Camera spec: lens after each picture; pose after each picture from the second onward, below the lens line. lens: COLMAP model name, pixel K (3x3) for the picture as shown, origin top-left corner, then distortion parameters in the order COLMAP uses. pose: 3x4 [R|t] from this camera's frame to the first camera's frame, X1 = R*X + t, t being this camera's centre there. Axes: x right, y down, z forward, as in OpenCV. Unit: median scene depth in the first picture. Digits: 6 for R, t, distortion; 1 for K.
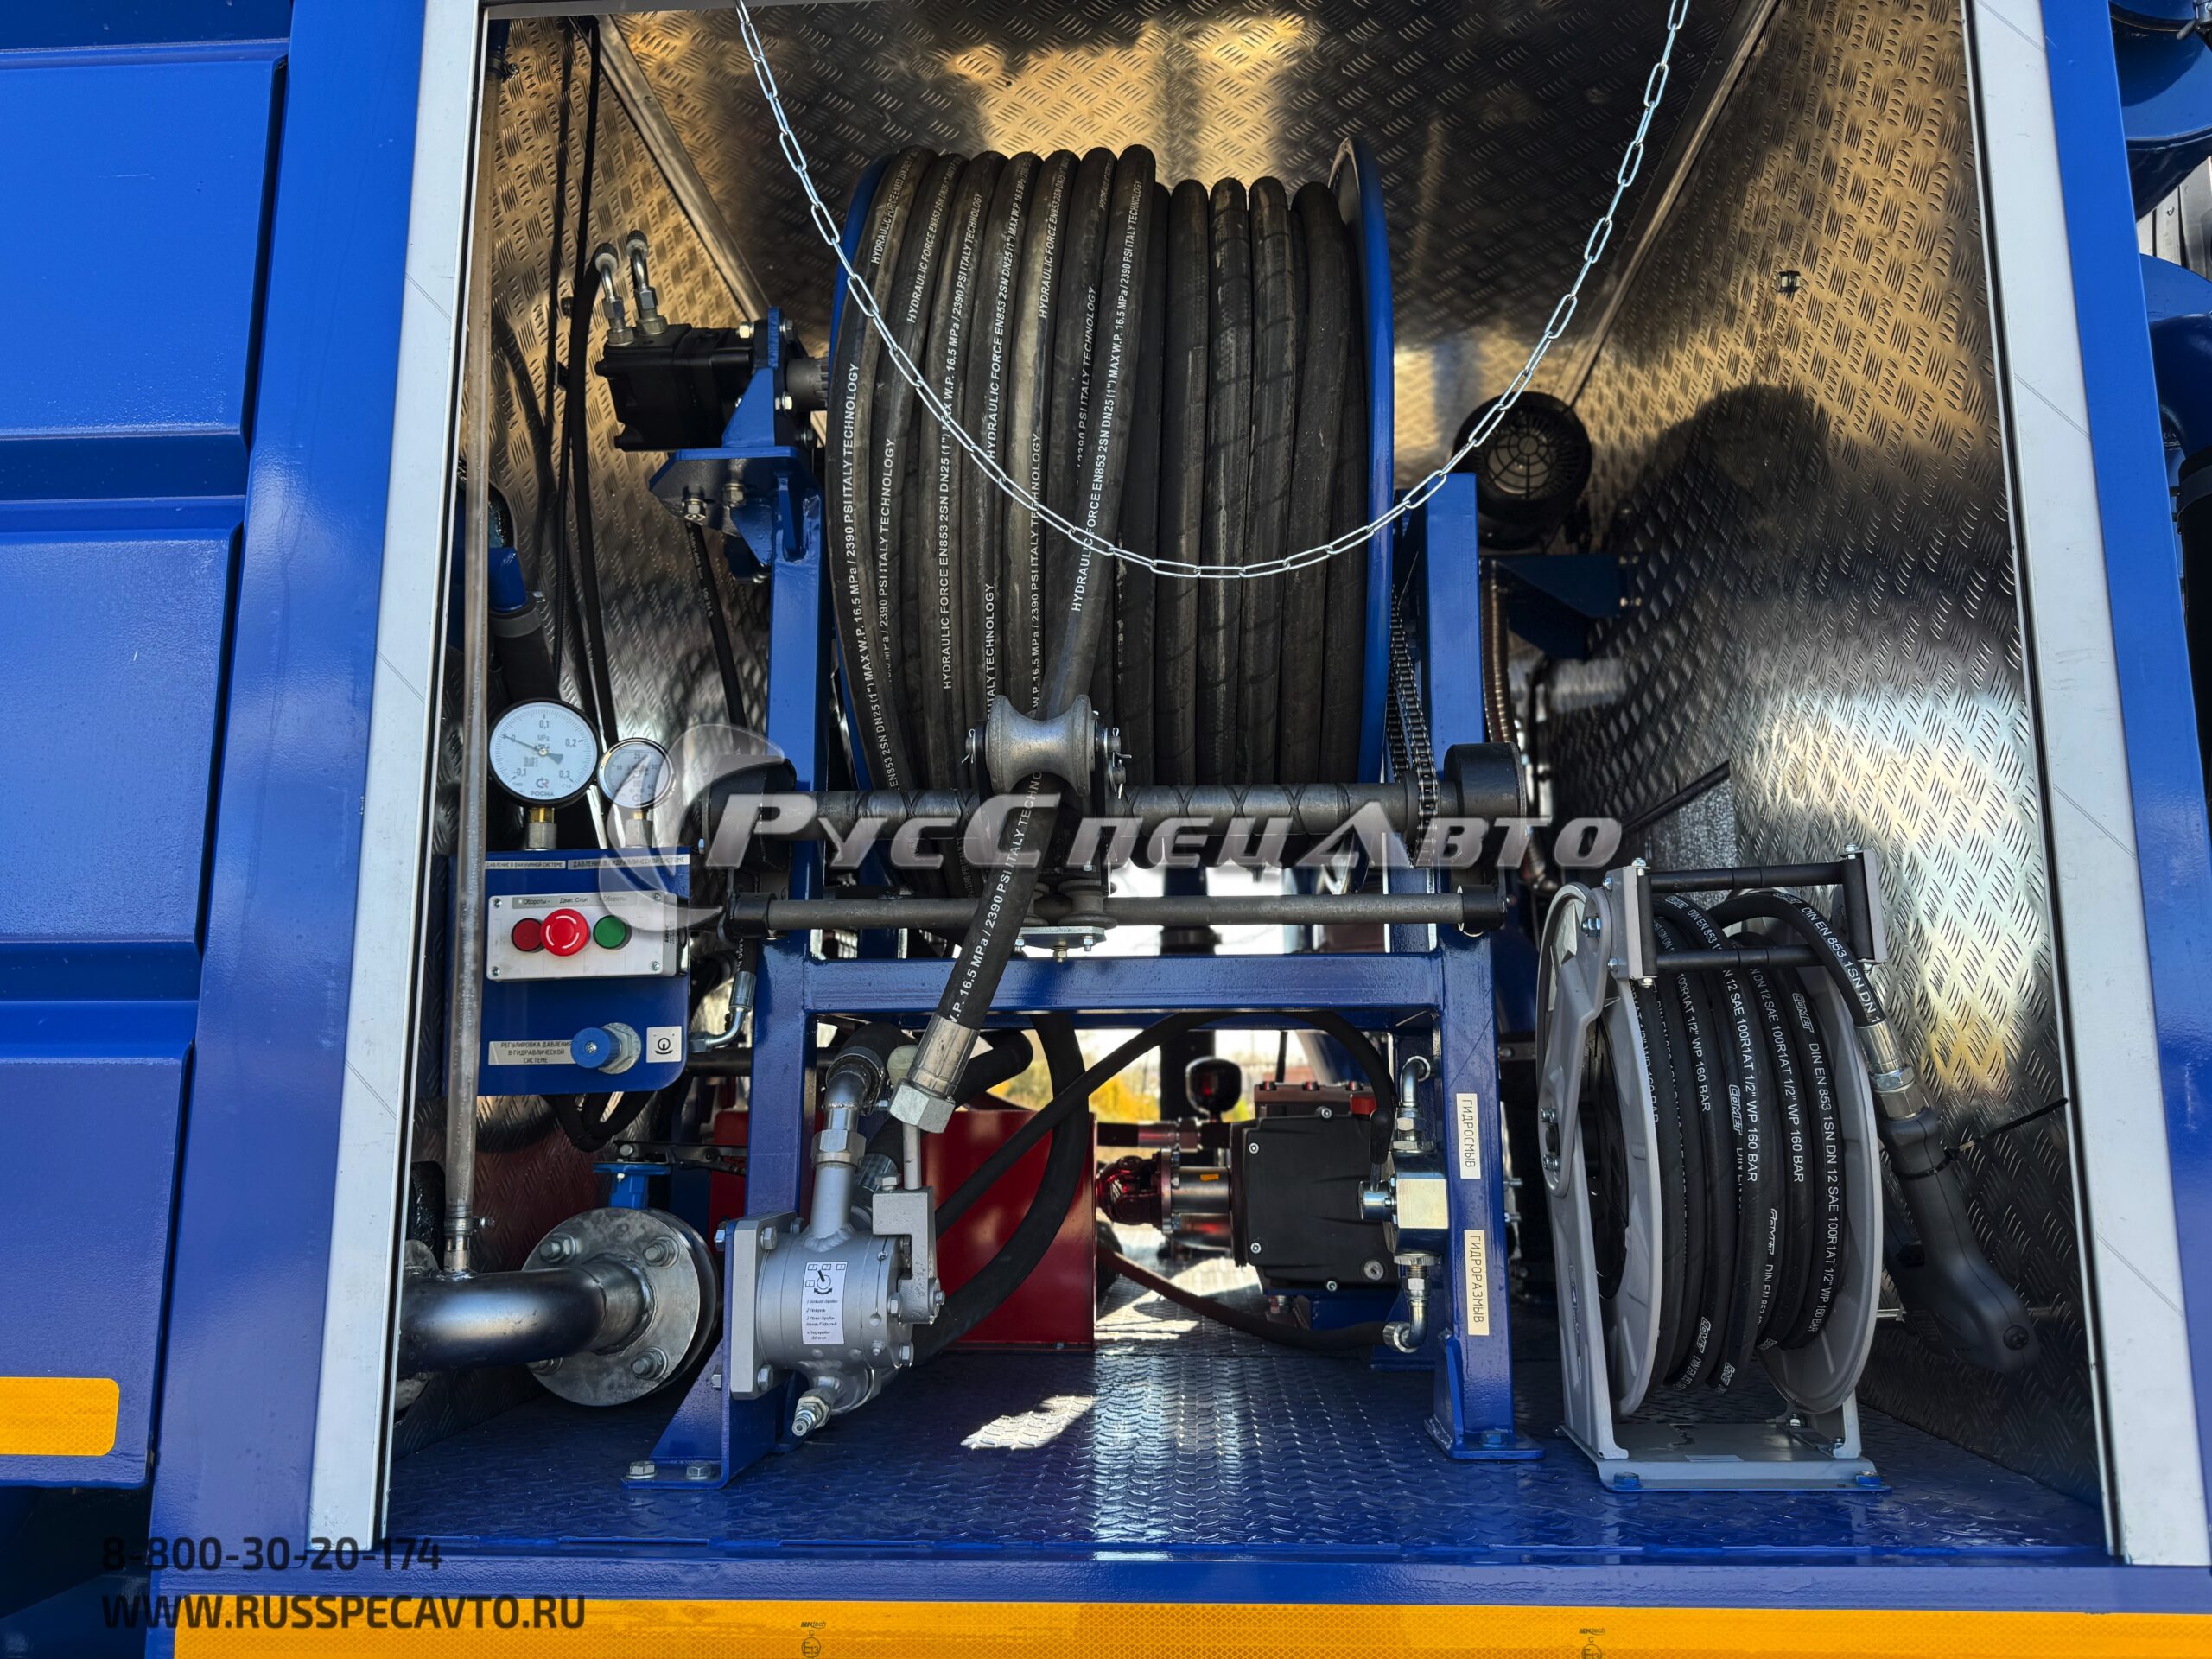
lens RADIAL K [[1596.9, 0, 1115.7], [0, 1596.9, 823.5], [0, 0, 1]] dist [0.092896, -0.121027]
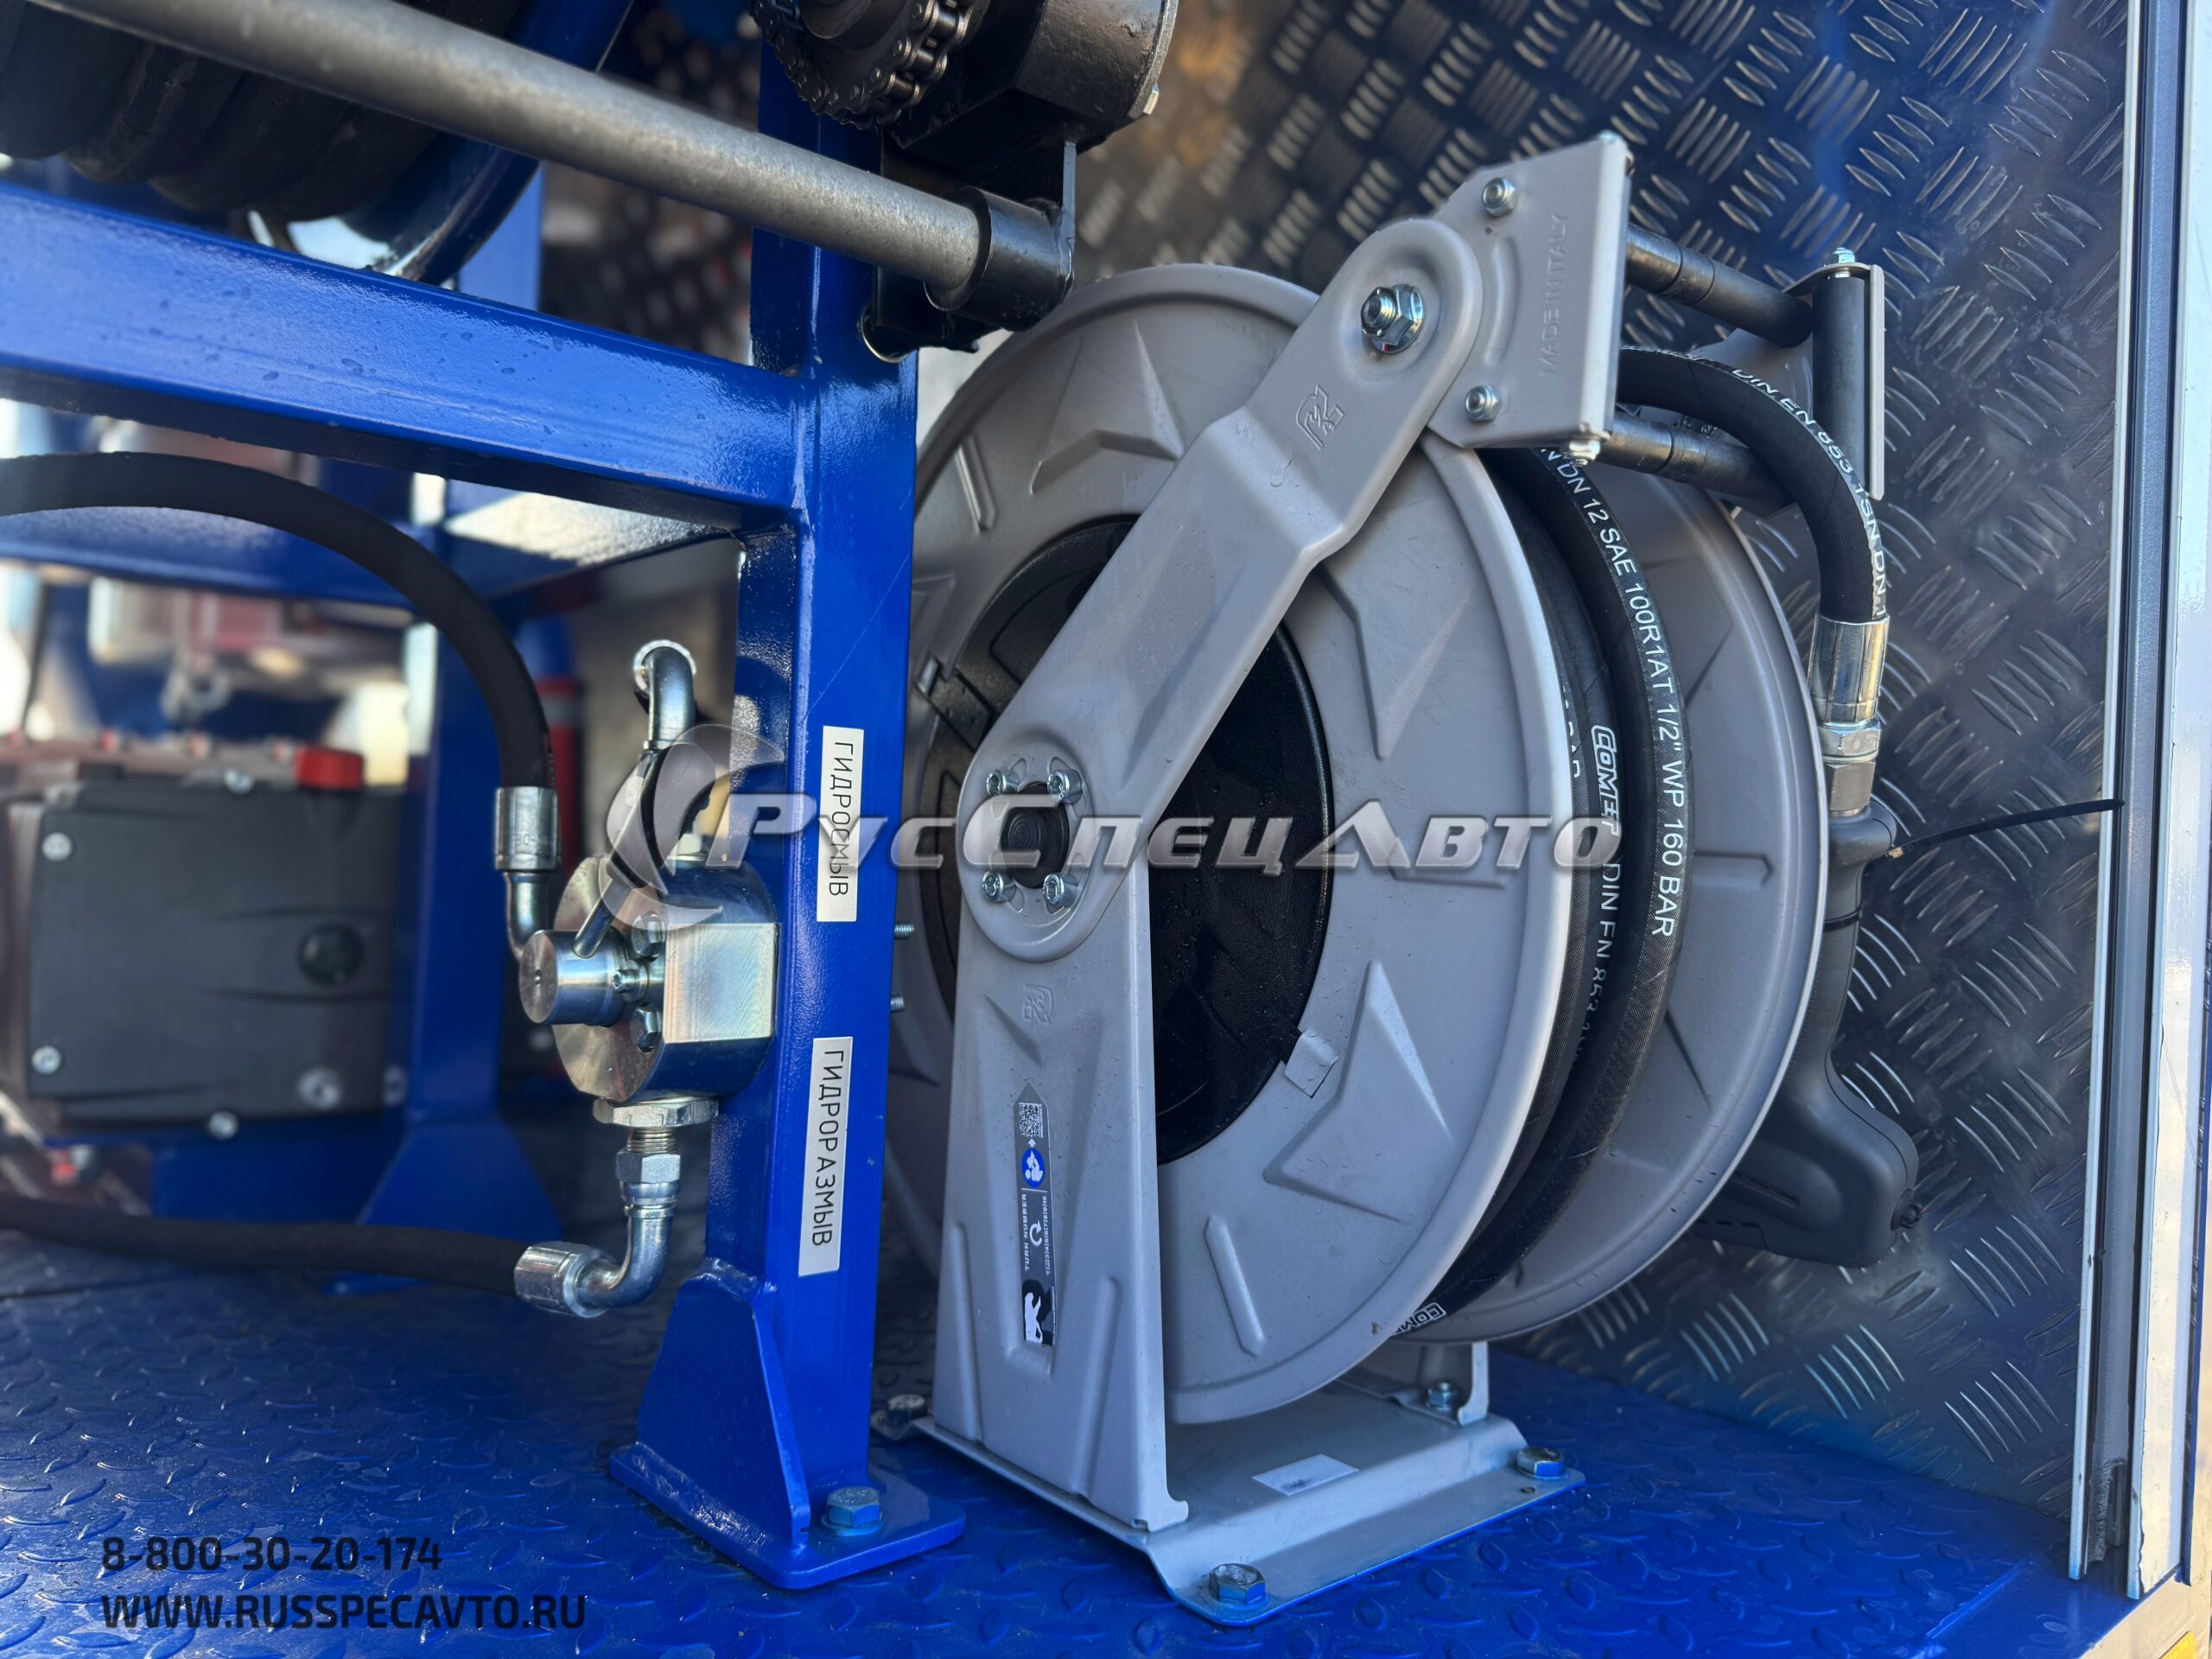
lens RADIAL K [[1724.3, 0, 1142.8], [0, 1724.3, 802.1], [0, 0, 1]] dist [0.085712, -0.101407]
pose [[0.720470, 0.038787, 0.692400, -0.037484], [-0.161340, 0.980413, 0.112960, 0.129721], [-0.674457, -0.193096, 0.712616, 0.645183]]
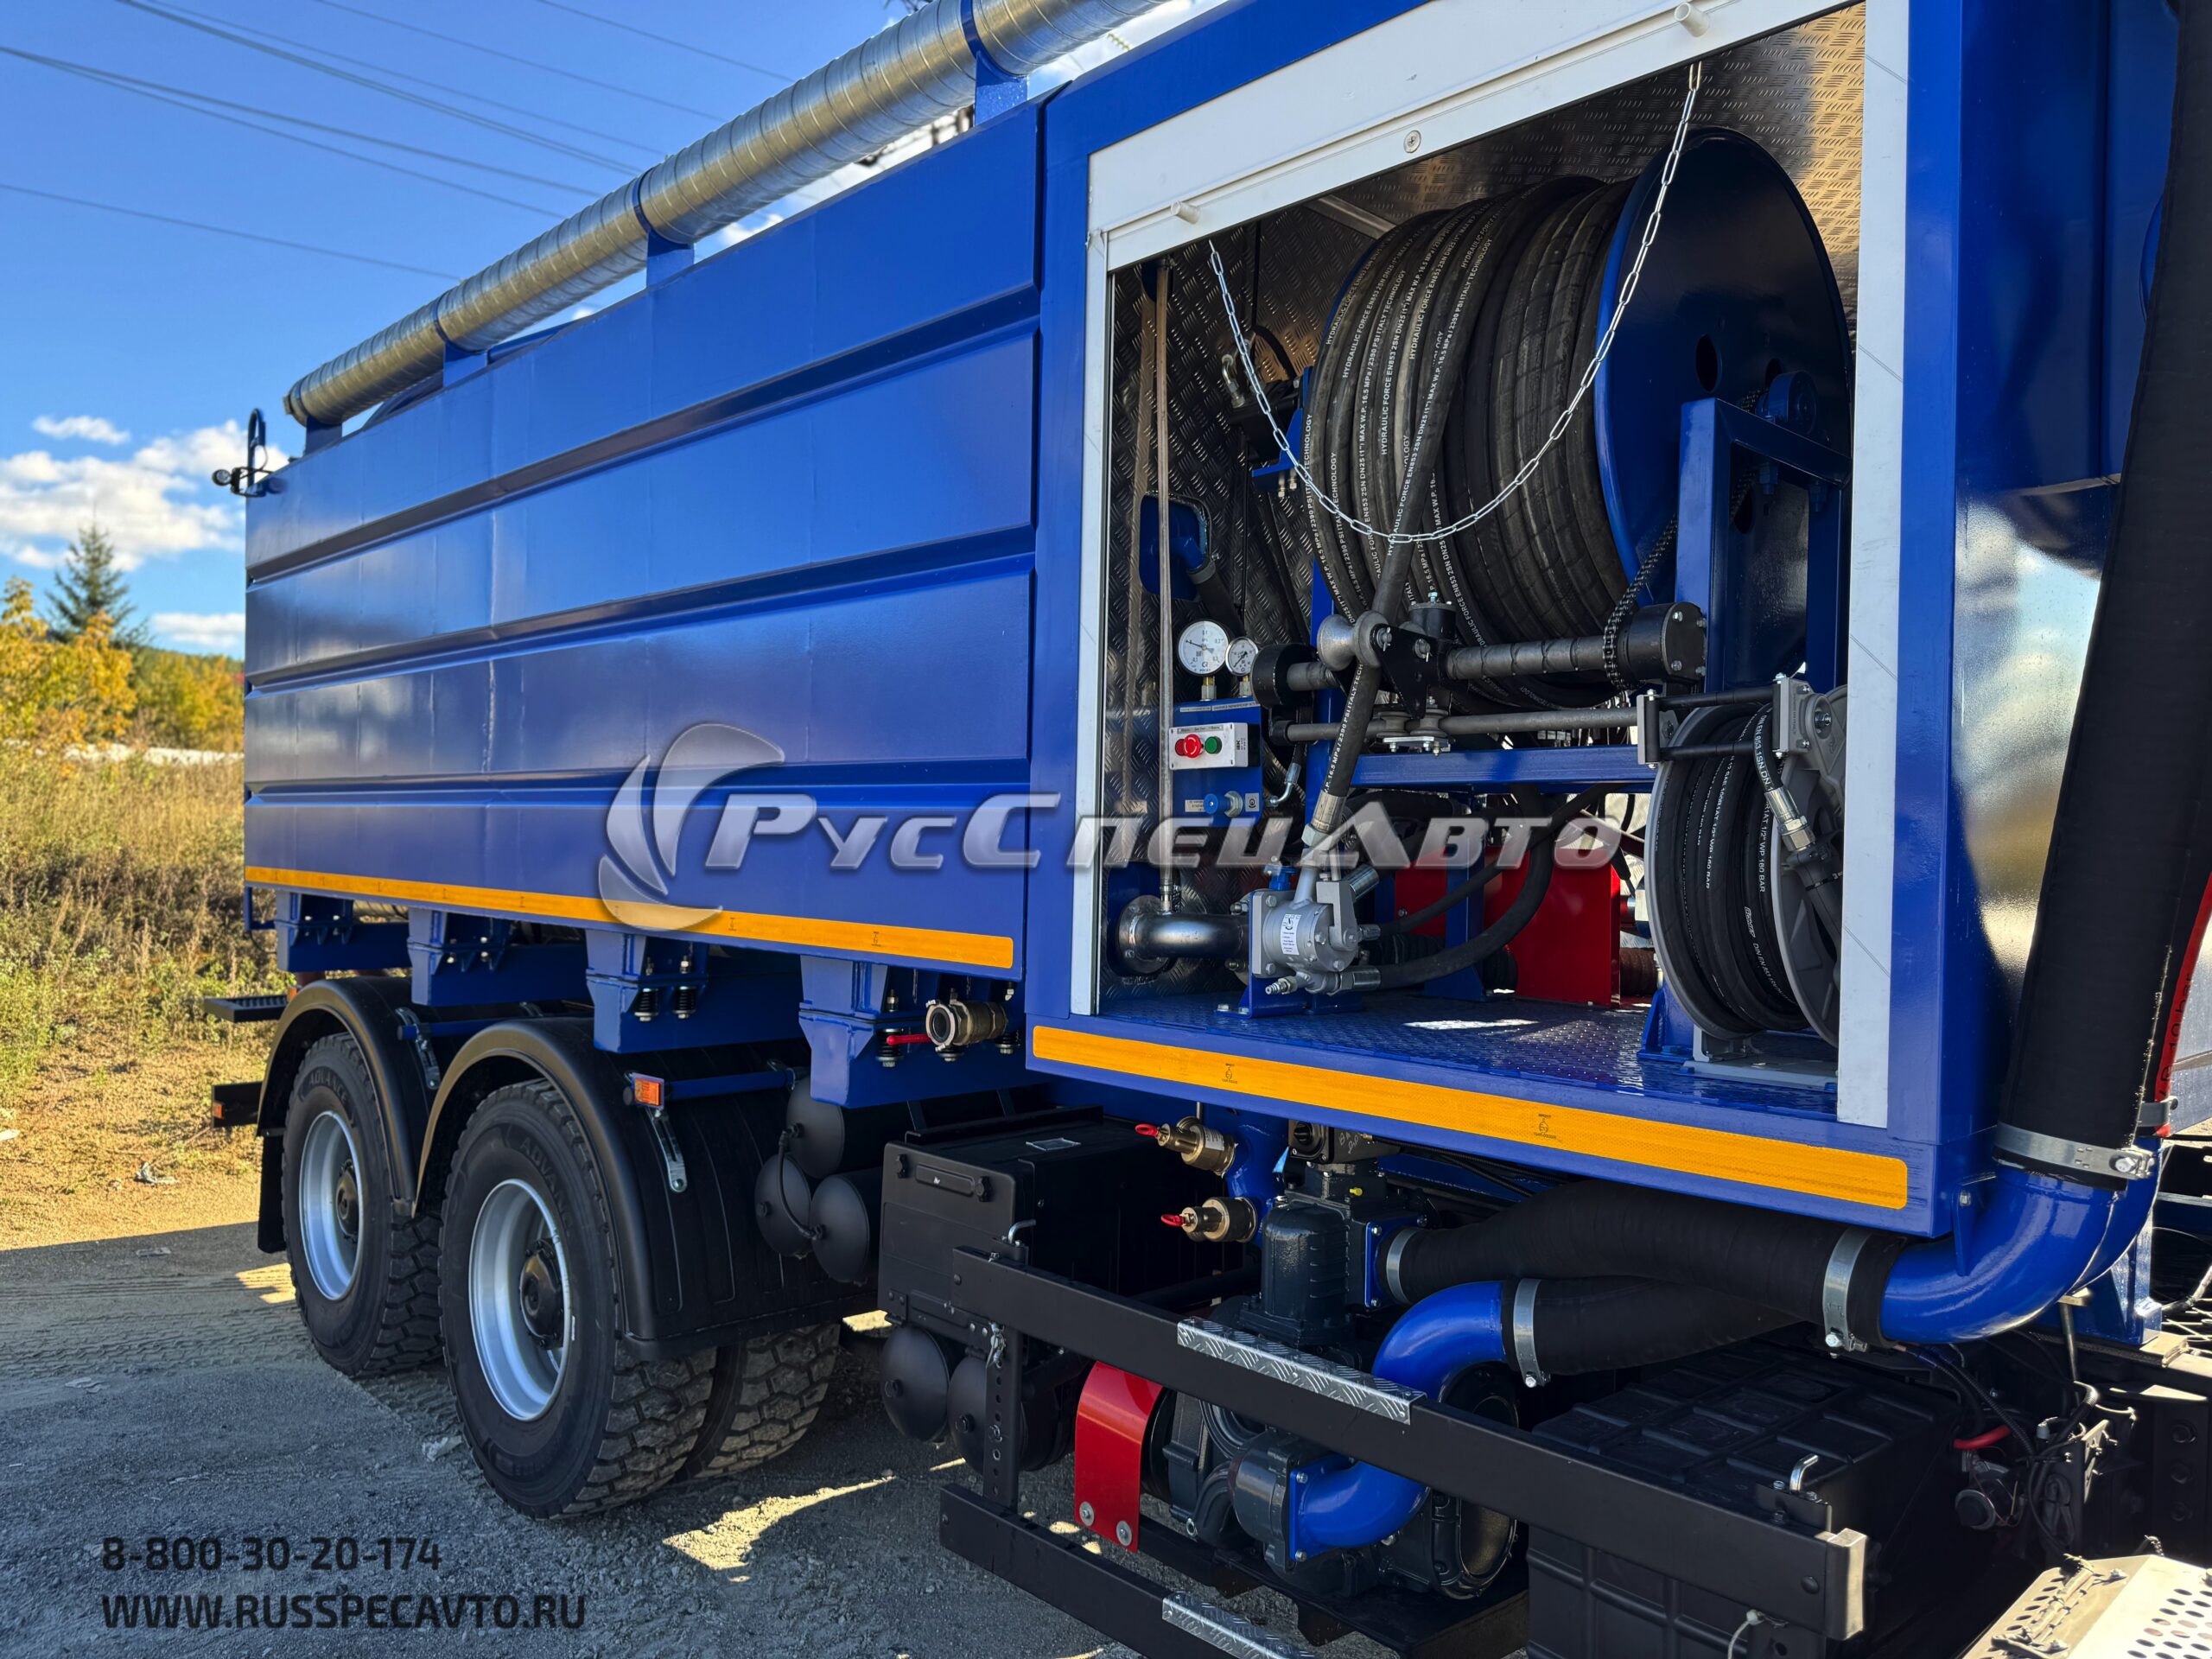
lens RADIAL K [[1596.9, 0, 1115.7], [0, 1596.9, 823.5], [0, 0, 1]] dist [0.092896, -0.121027]
pose [[0.722677, 0.011559, -0.691089, 0.908189], [0.093756, 0.988980, 0.114583, -0.068429], [0.684798, -0.147600, 0.713629, -0.454352]]
